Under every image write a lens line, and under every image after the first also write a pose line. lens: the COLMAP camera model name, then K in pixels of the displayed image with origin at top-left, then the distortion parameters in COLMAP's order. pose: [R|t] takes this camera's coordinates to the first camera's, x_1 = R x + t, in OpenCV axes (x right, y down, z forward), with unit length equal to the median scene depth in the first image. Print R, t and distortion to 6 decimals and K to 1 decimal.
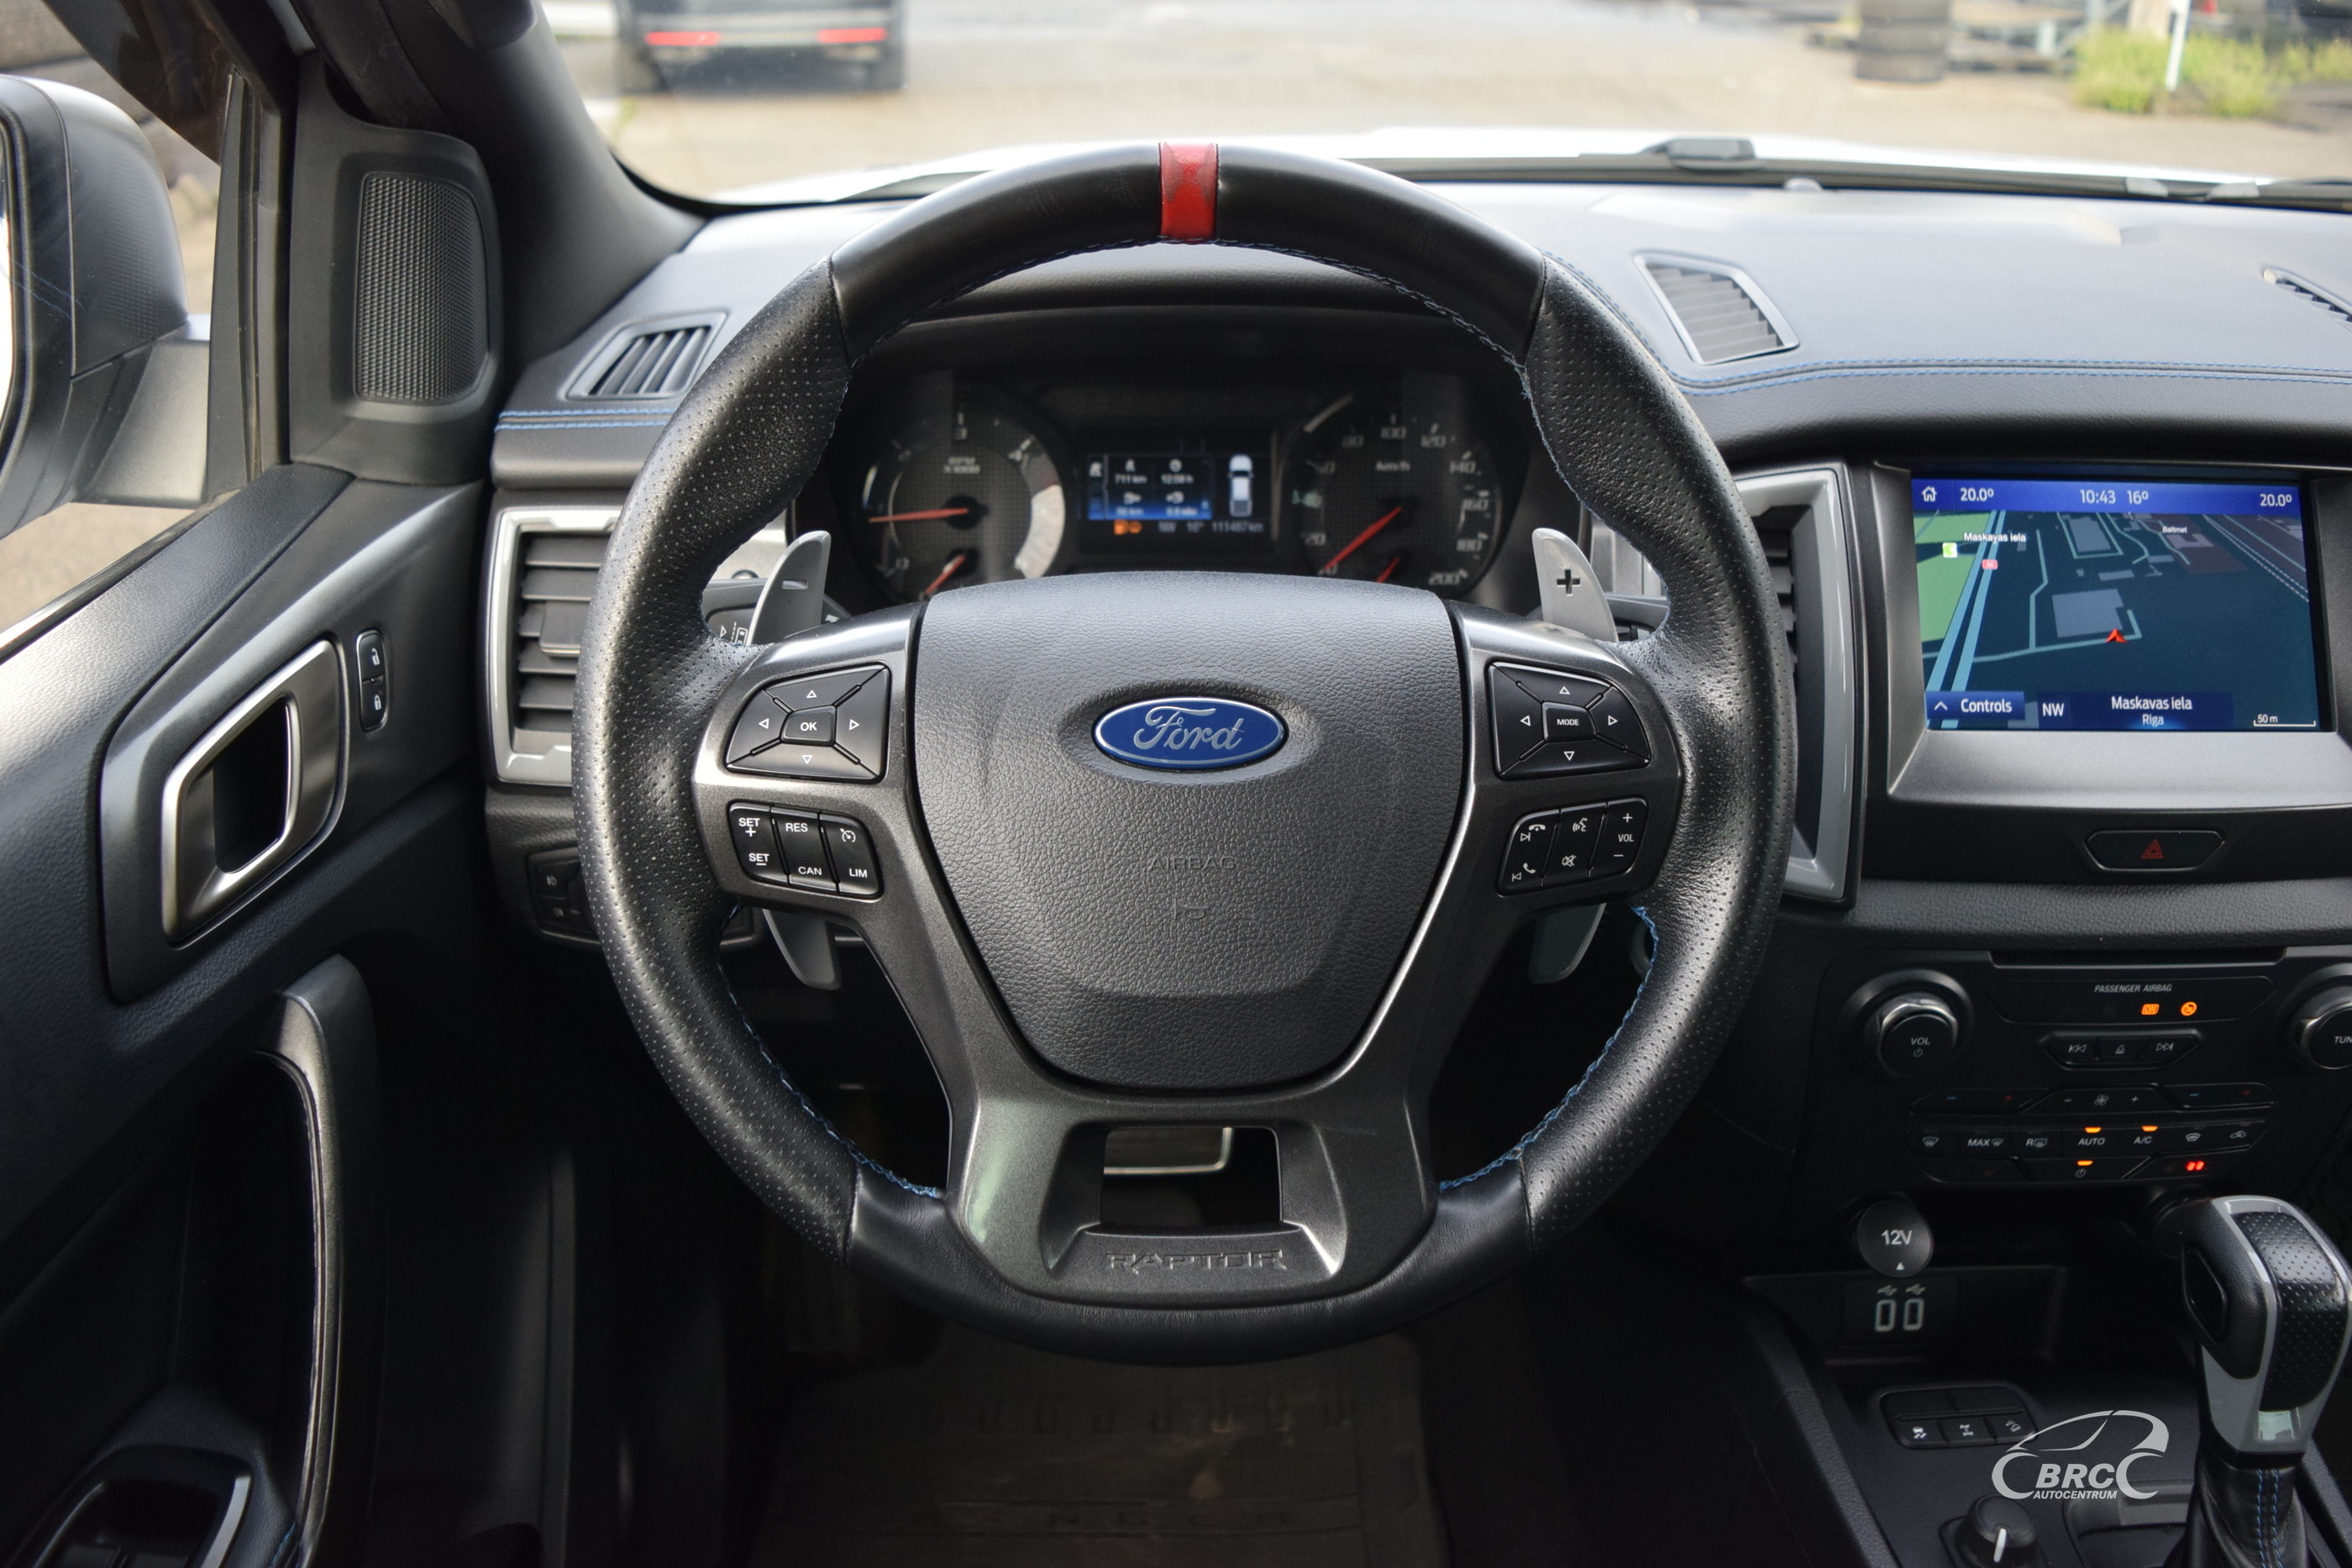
lens RADIAL K [[1843.7, 0, 1176.4], [0, 1843.7, 791.2], [0, 0, 1]] dist [-0.105414, 0.038557]
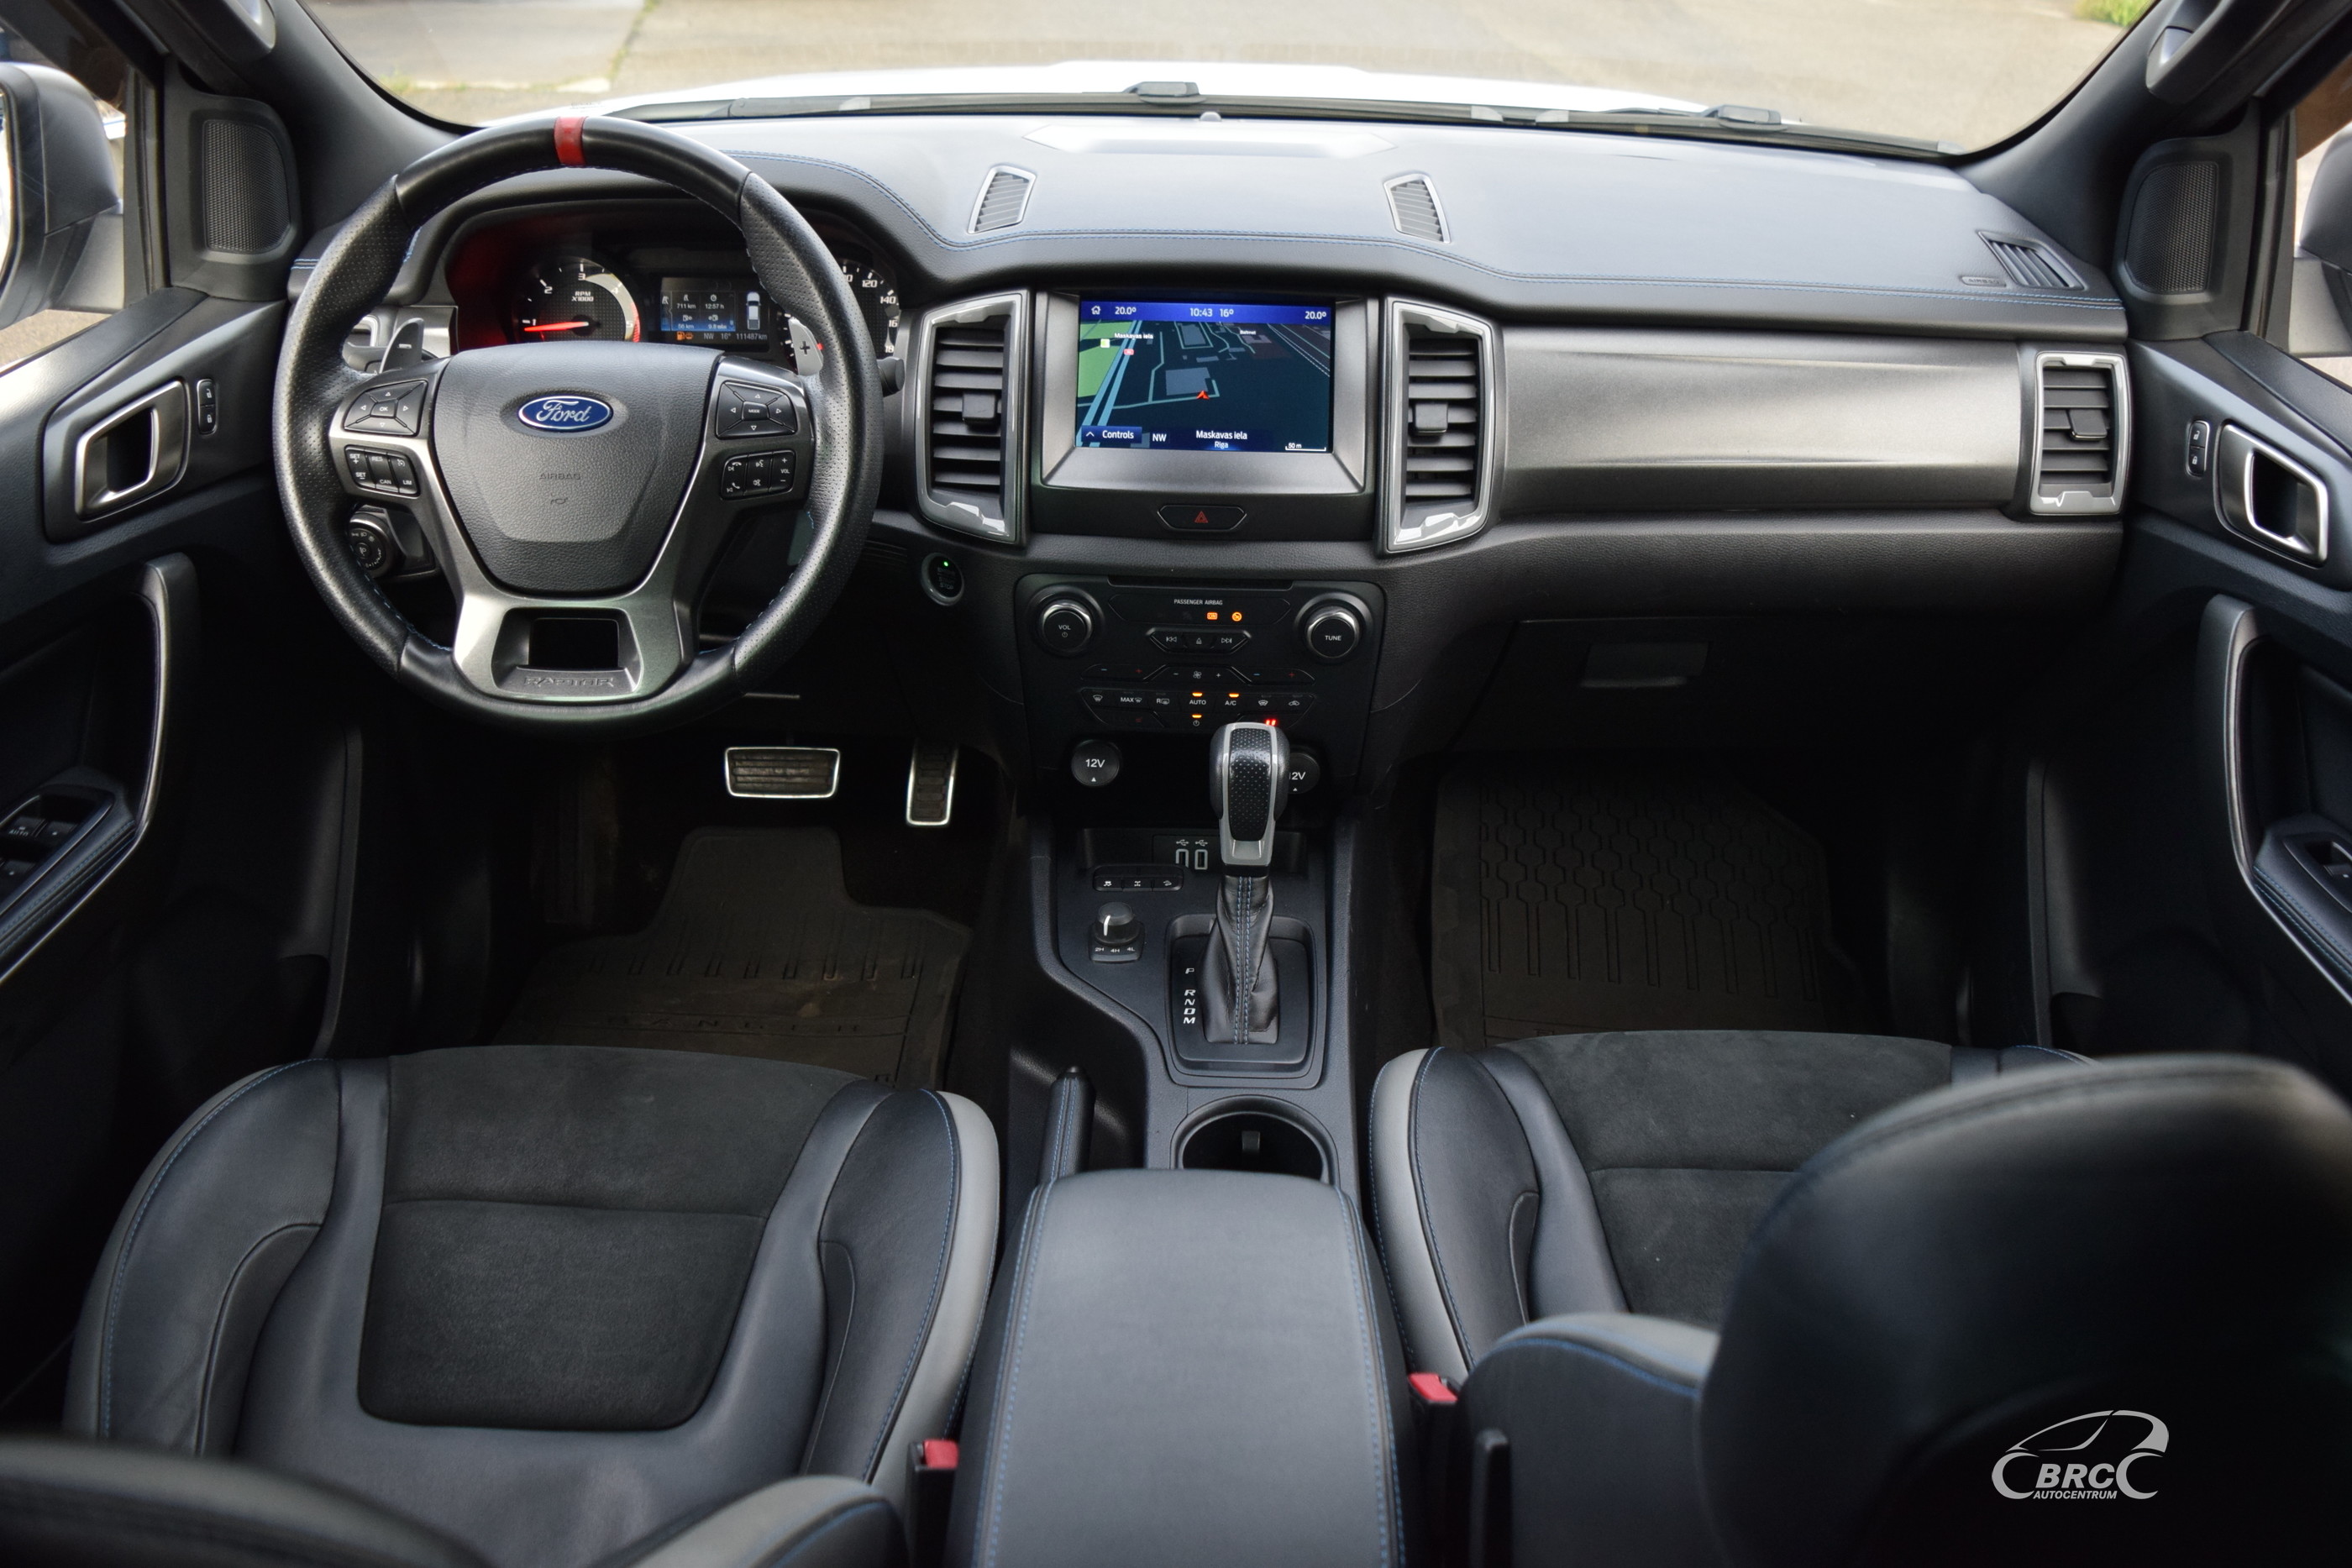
lens RADIAL K [[1858.6, 0, 1176.0], [0, 1858.6, 784.0], [0, 0, 1]] dist [-0.100861, 0.029894]
pose [[0.999193, 0.027861, -0.028934, 0.621511], [-0.026432, 0.998466, 0.048660, 0.215376], [0.030246, -0.047856, 0.998396, -0.832042]]
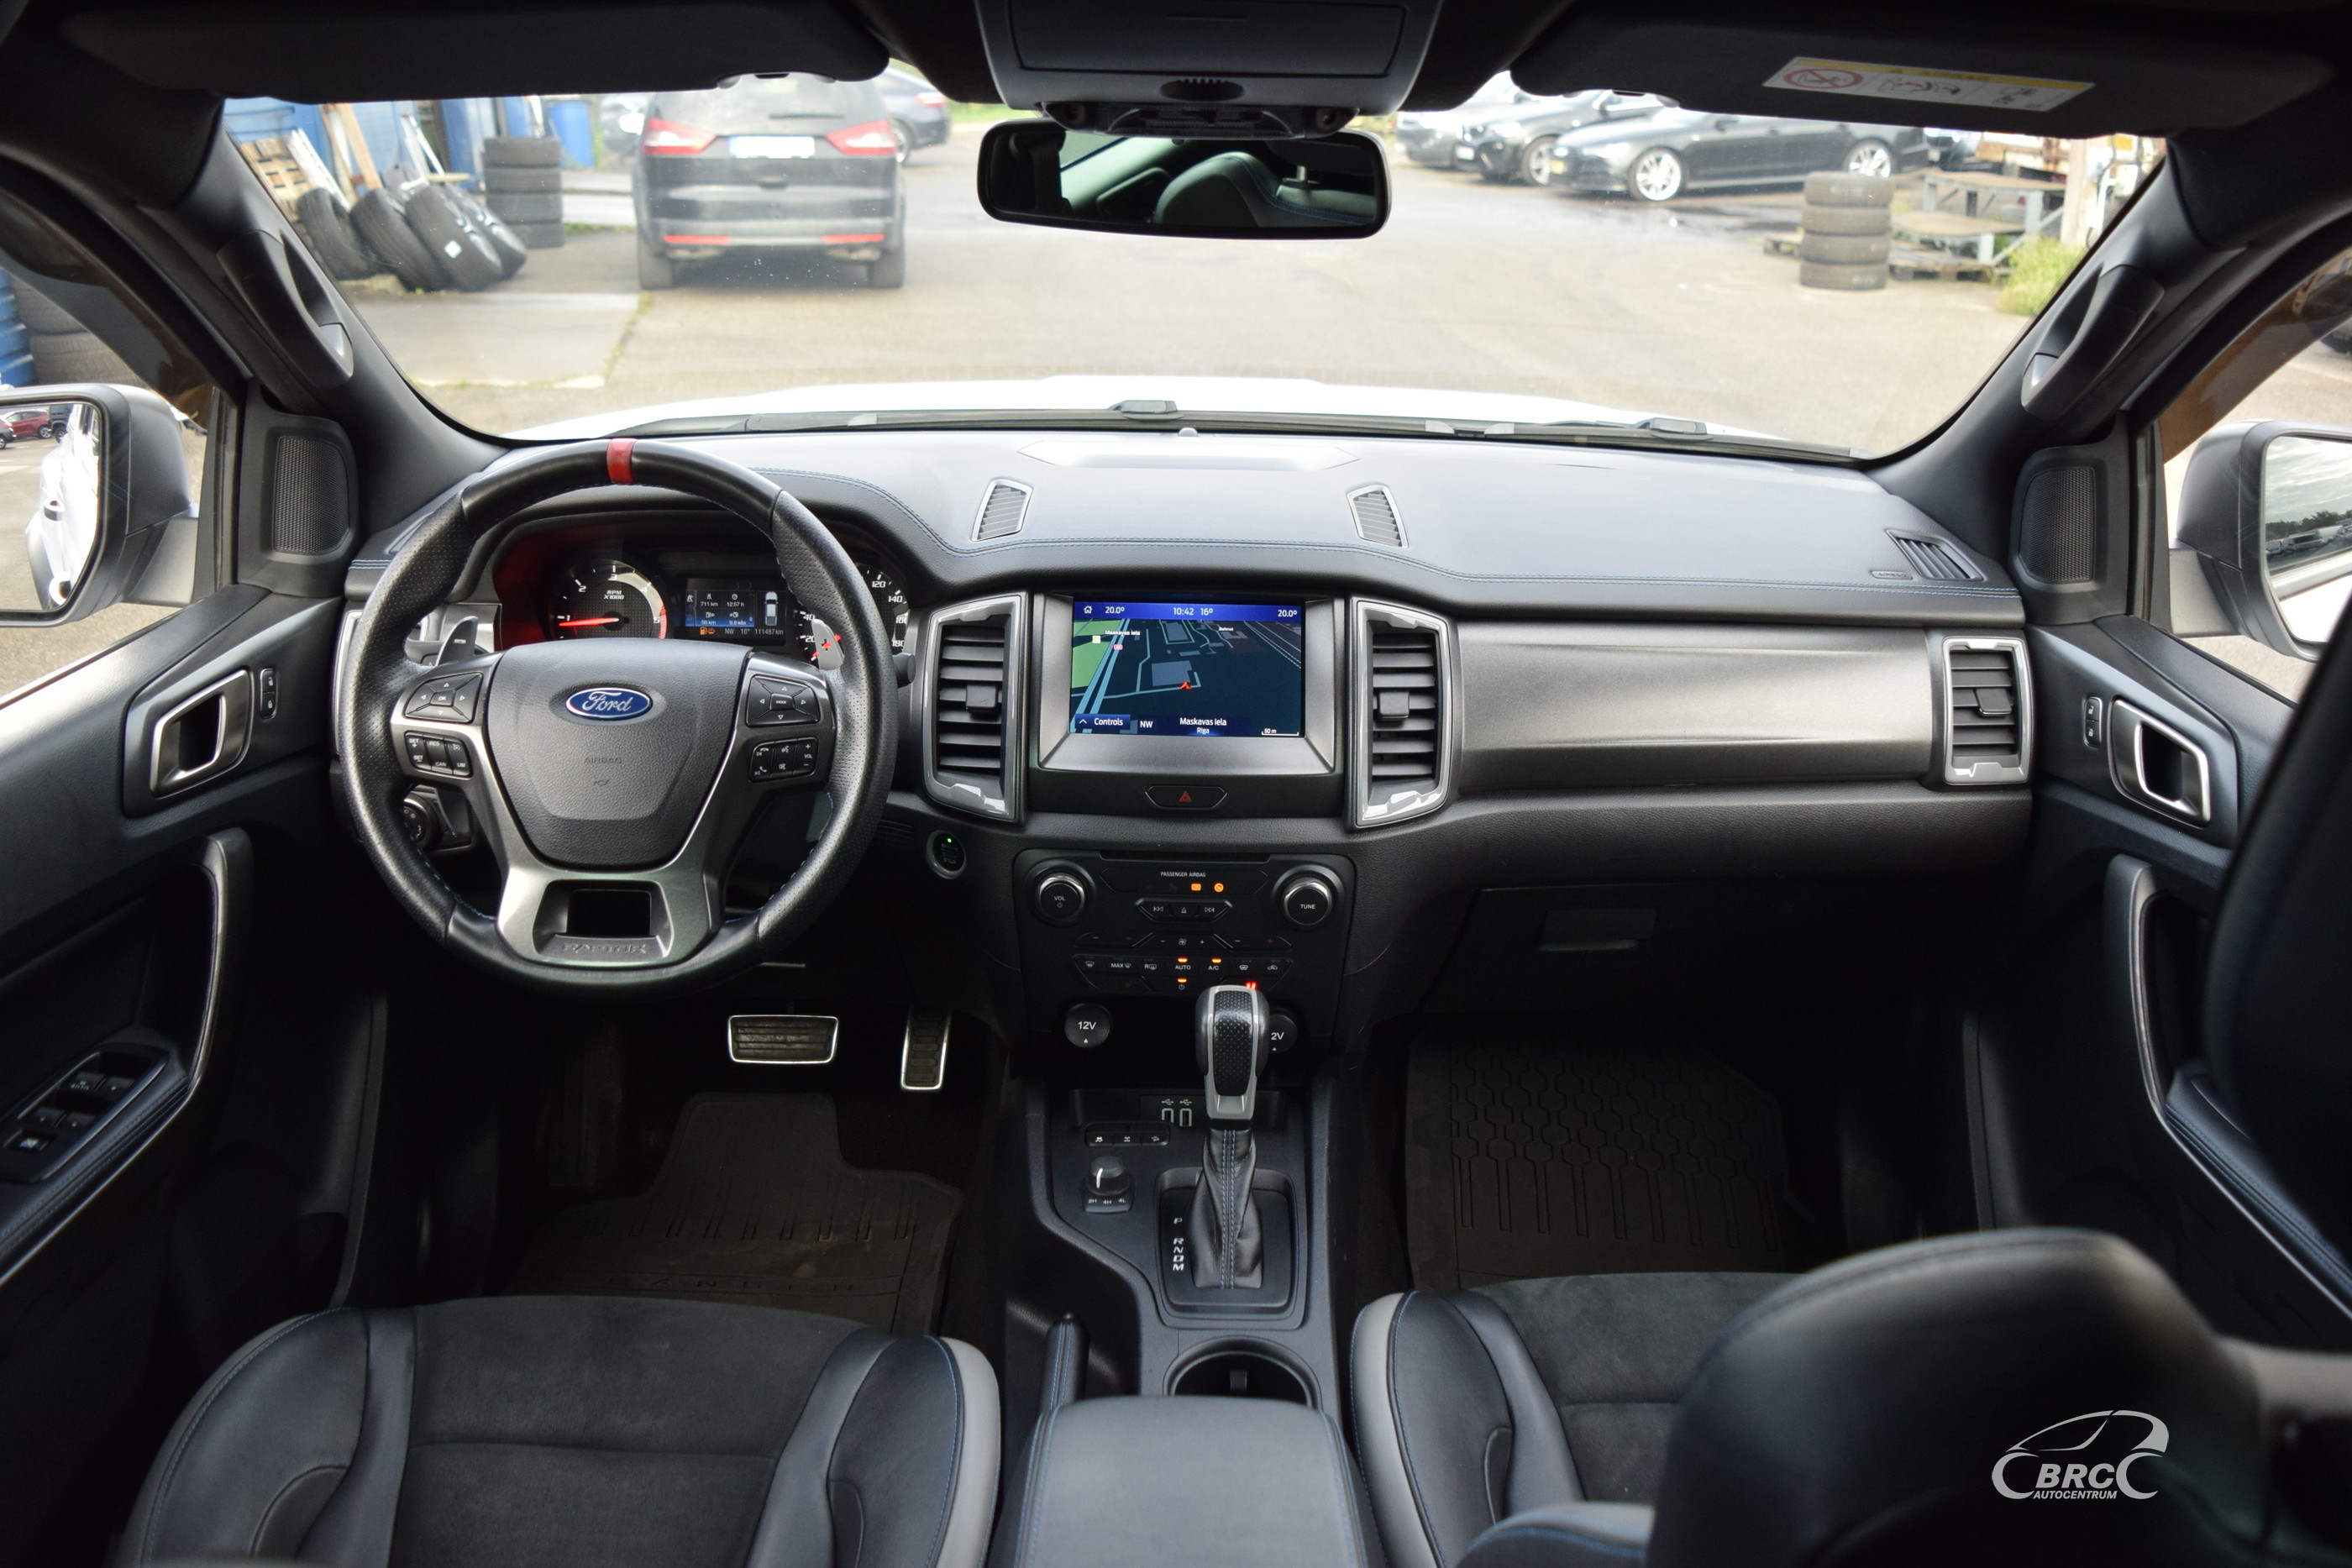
lens RADIAL K [[1858.6, 0, 1176.0], [0, 1858.6, 784.0], [0, 0, 1]] dist [-0.100861, 0.029894]
pose [[0.999699, 0.017954, -0.016717, 0.608777], [-0.019540, 0.994783, -0.100124, 0.228186], [0.014832, 0.100421, 0.994835, -0.987500]]
